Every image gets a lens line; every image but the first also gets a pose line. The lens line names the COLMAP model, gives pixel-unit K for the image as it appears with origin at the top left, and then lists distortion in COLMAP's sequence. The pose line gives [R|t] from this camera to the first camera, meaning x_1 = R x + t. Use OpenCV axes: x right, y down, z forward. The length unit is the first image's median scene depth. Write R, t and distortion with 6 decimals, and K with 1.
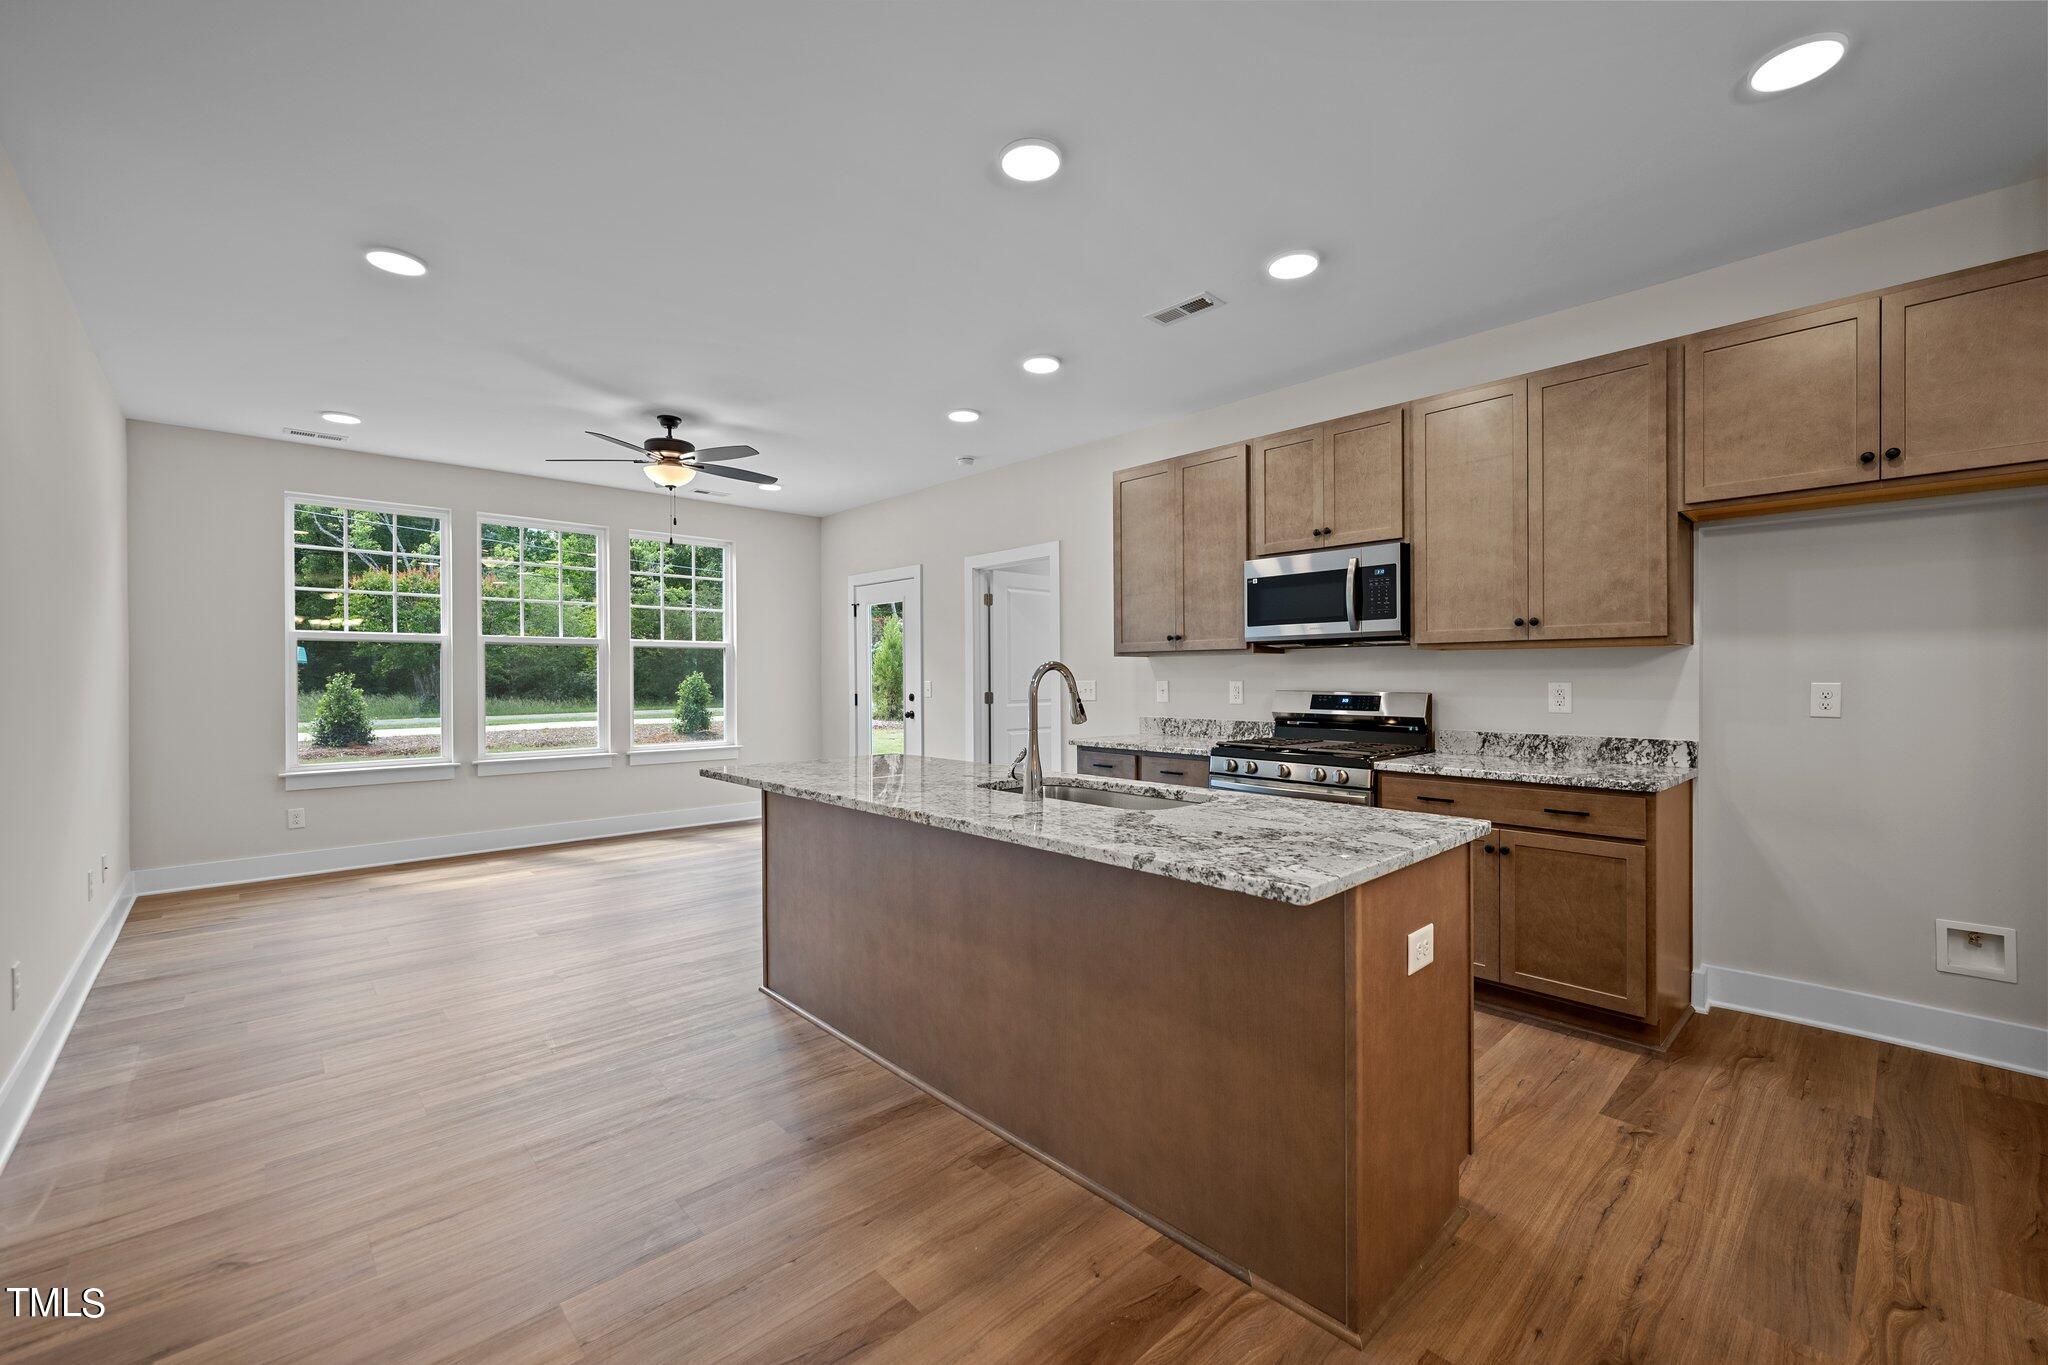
lens RADIAL K [[832.7, 0, 1024.0], [0, 832.7, 682.5], [0, 0, 1]] dist [0.001432, -0.000123]
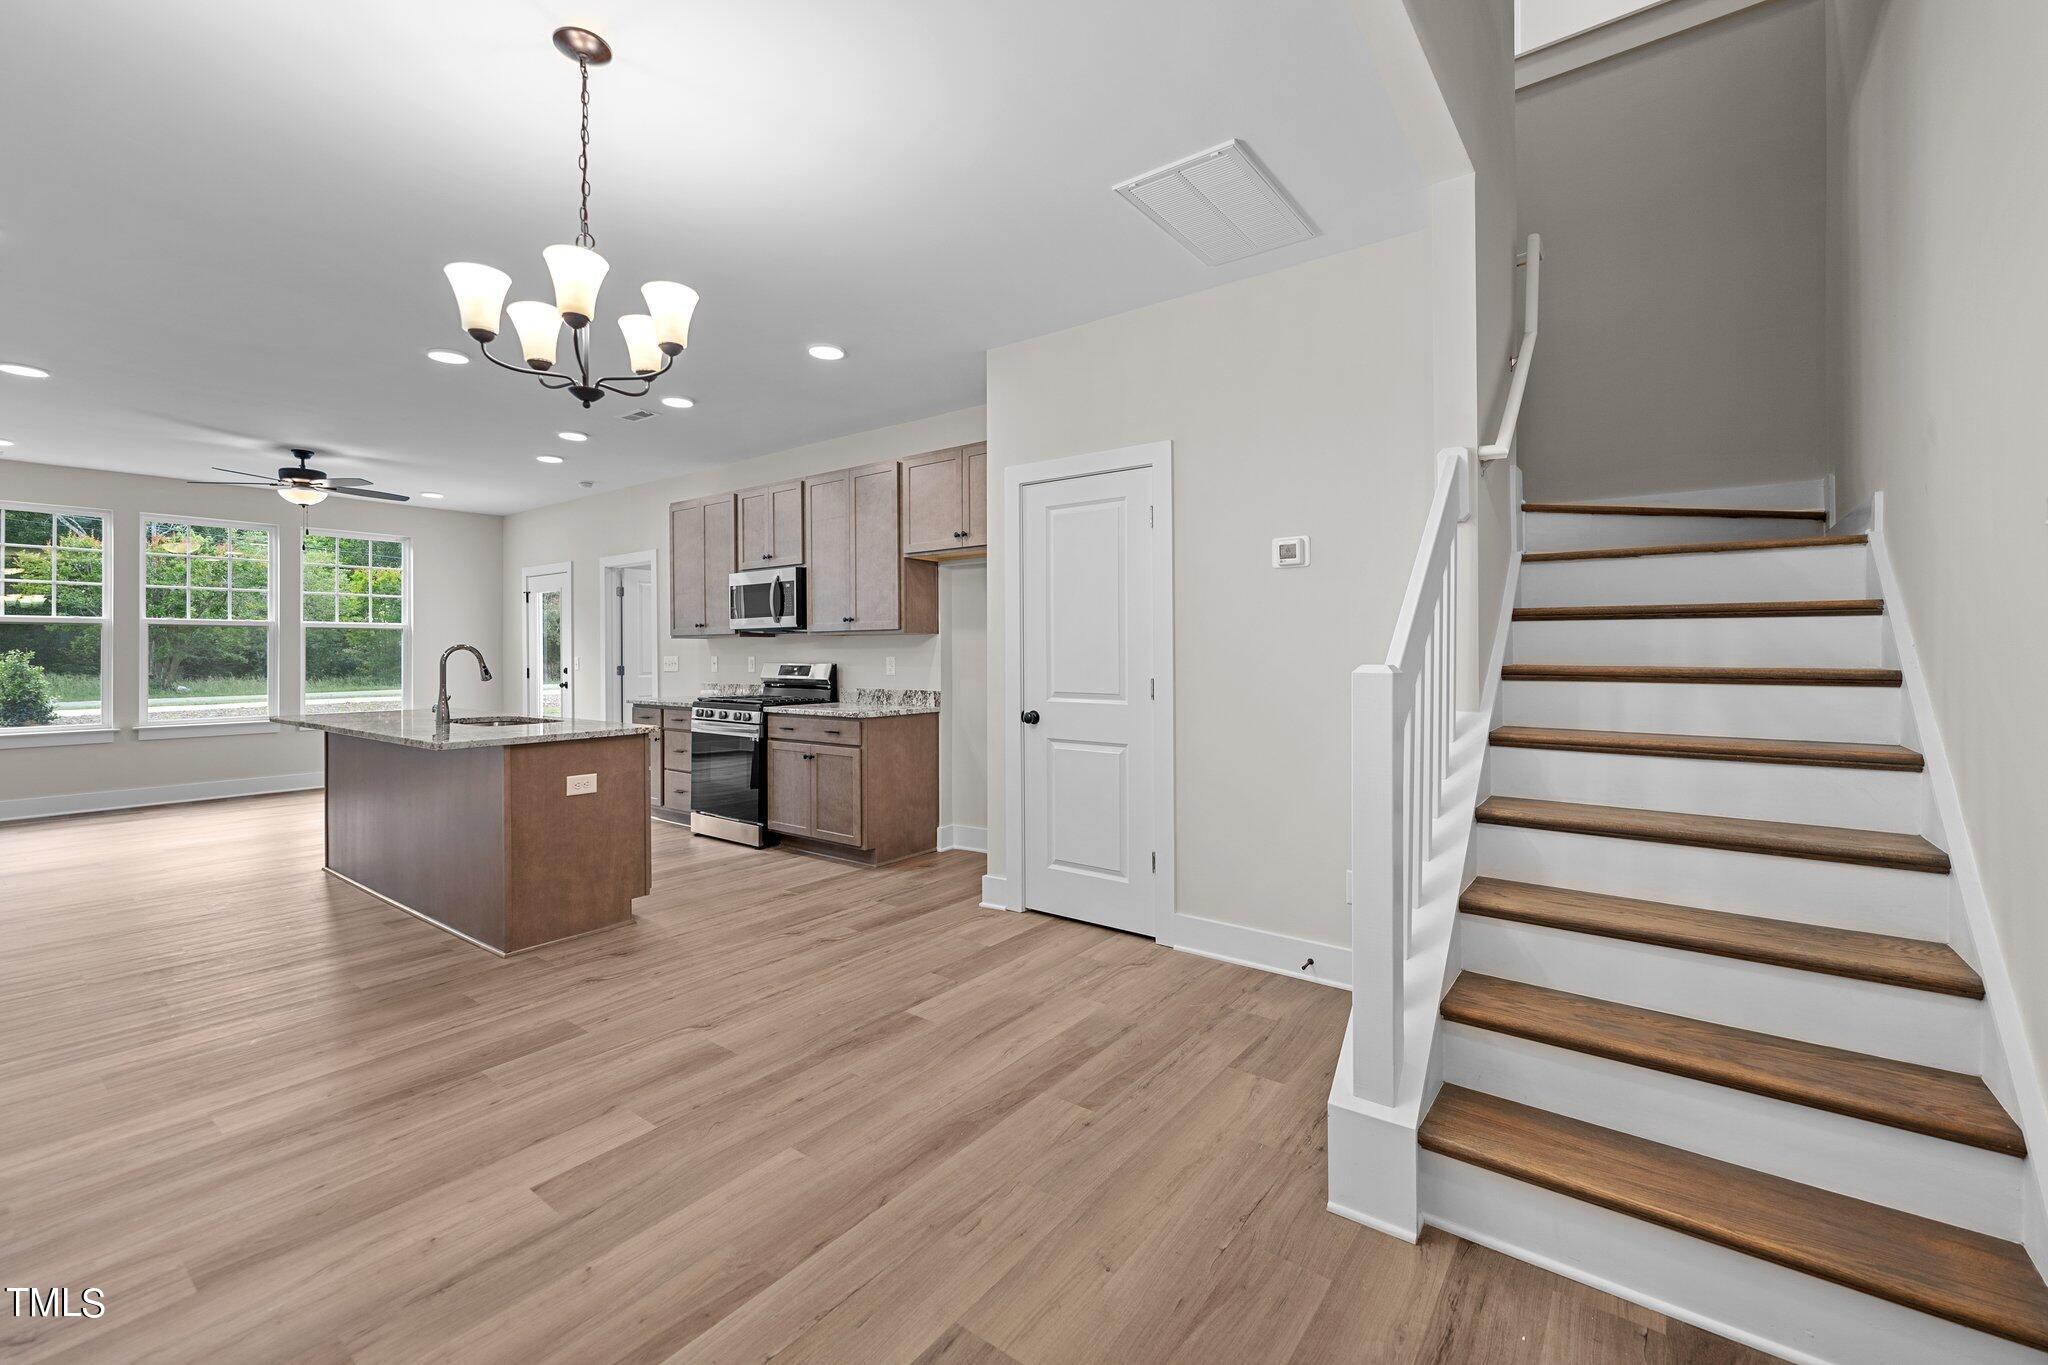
lens RADIAL K [[852.1, 0, 1030.4], [0, 852.1, 646.7], [0, 0, 1]] dist [0.002696, 0.000343]
pose [[0.985203, -0.000774, 0.171391, 0.509893], [0.003117, 0.999905, -0.013403, 0.003384], [-0.171365, 0.013739, 0.985112, -0.541625]]
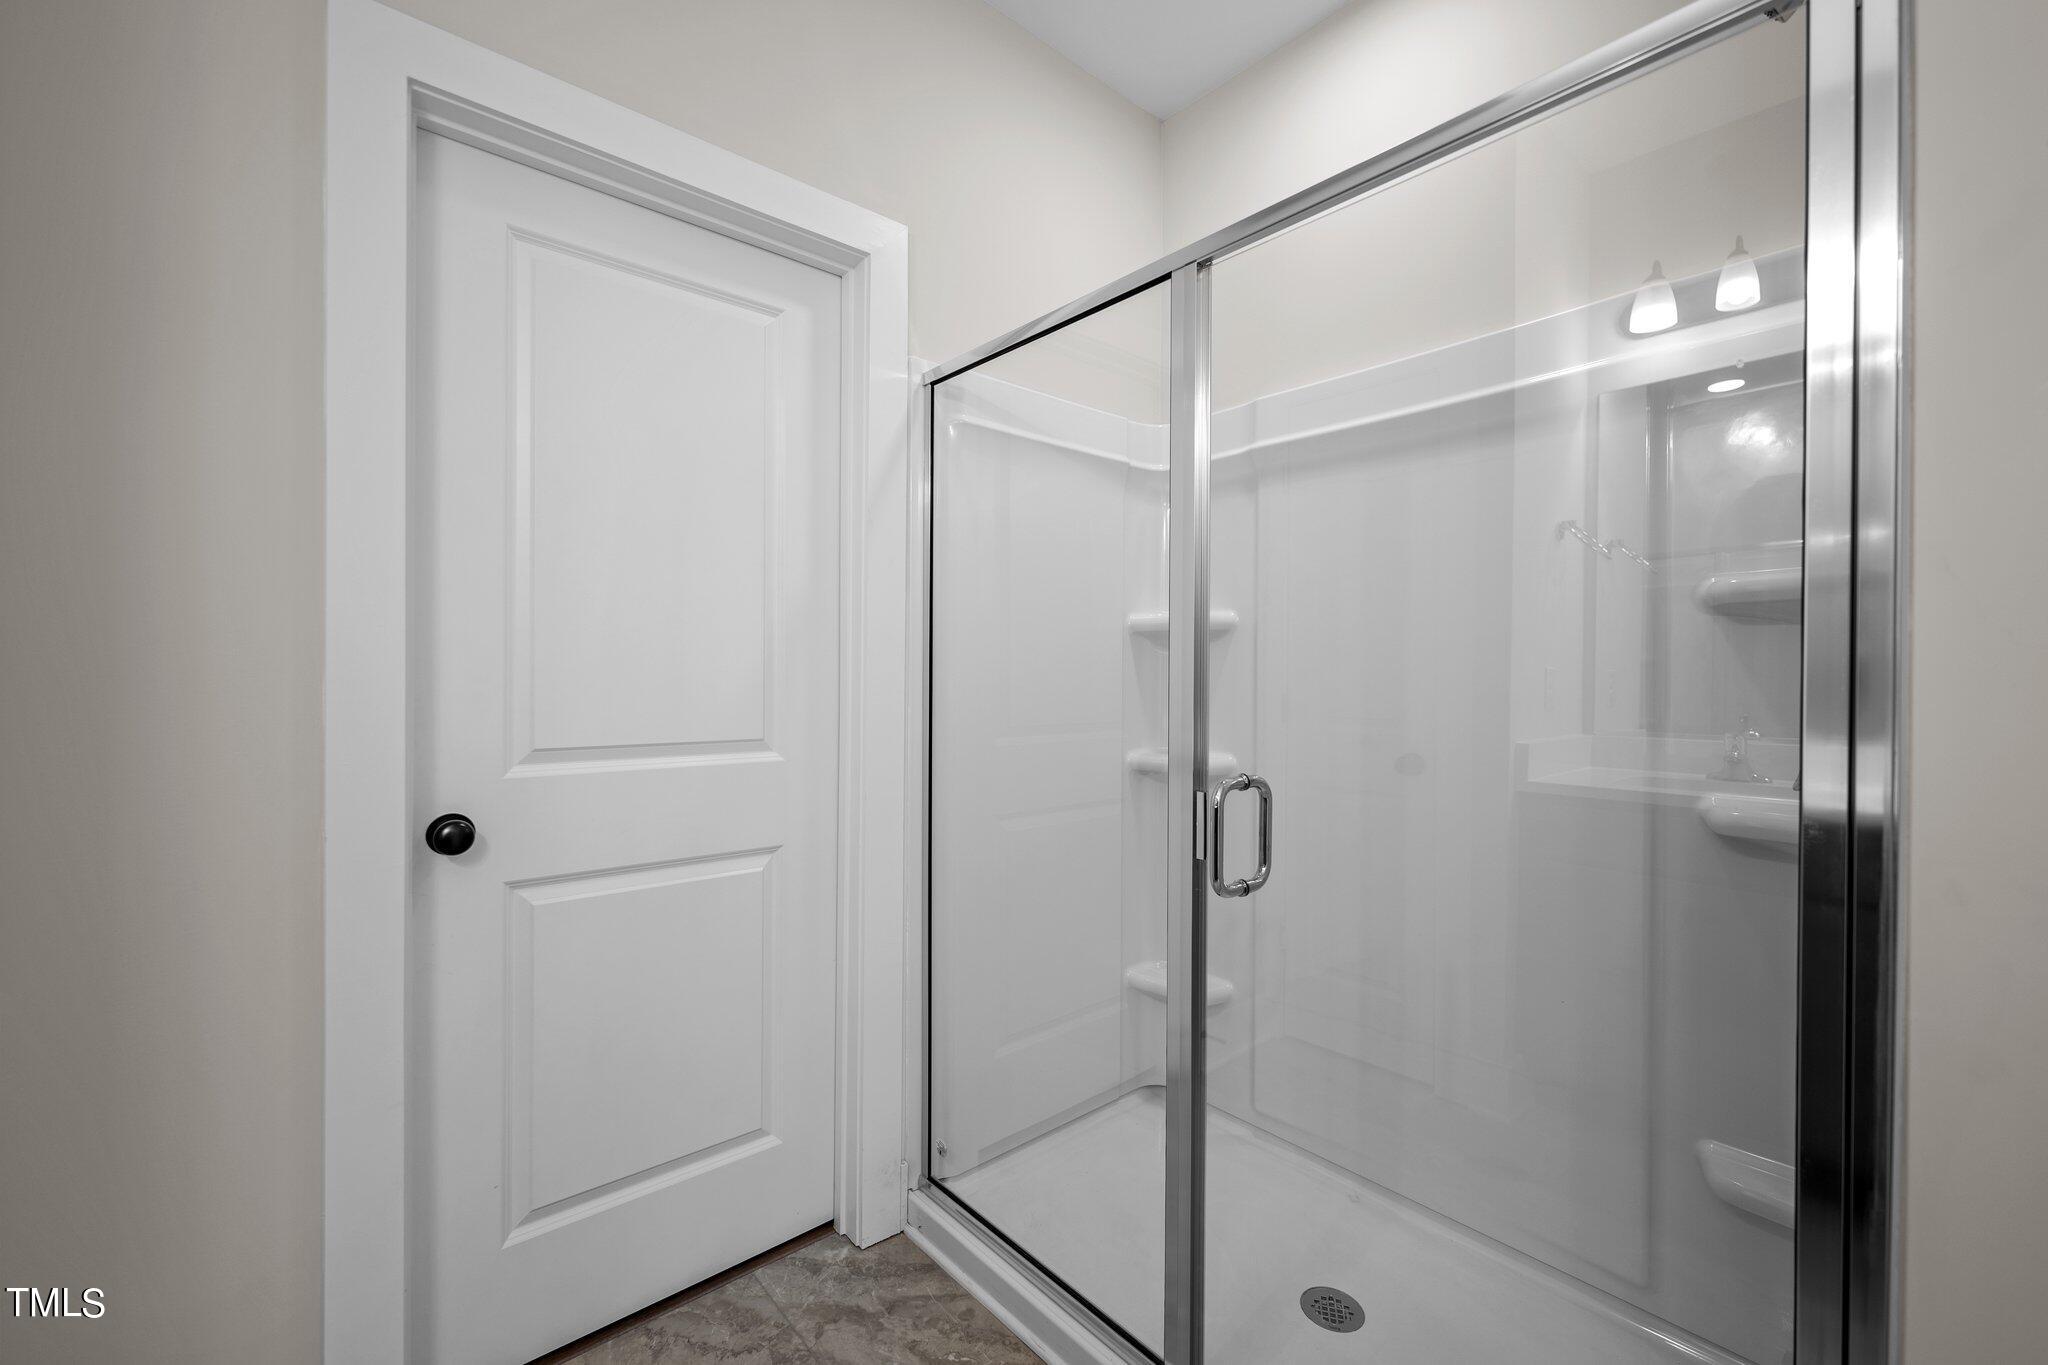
lens RADIAL K [[832.7, 0, 1024.0], [0, 832.7, 682.5], [0, 0, 1]] dist [0.001432, -0.000123]
pose [[-0.030806, -0.001186, 0.999525, 0.356237], [0.003559, 0.999993, 0.001296, 0.014224], [-0.999519, 0.003597, -0.030801, 0.197804]]
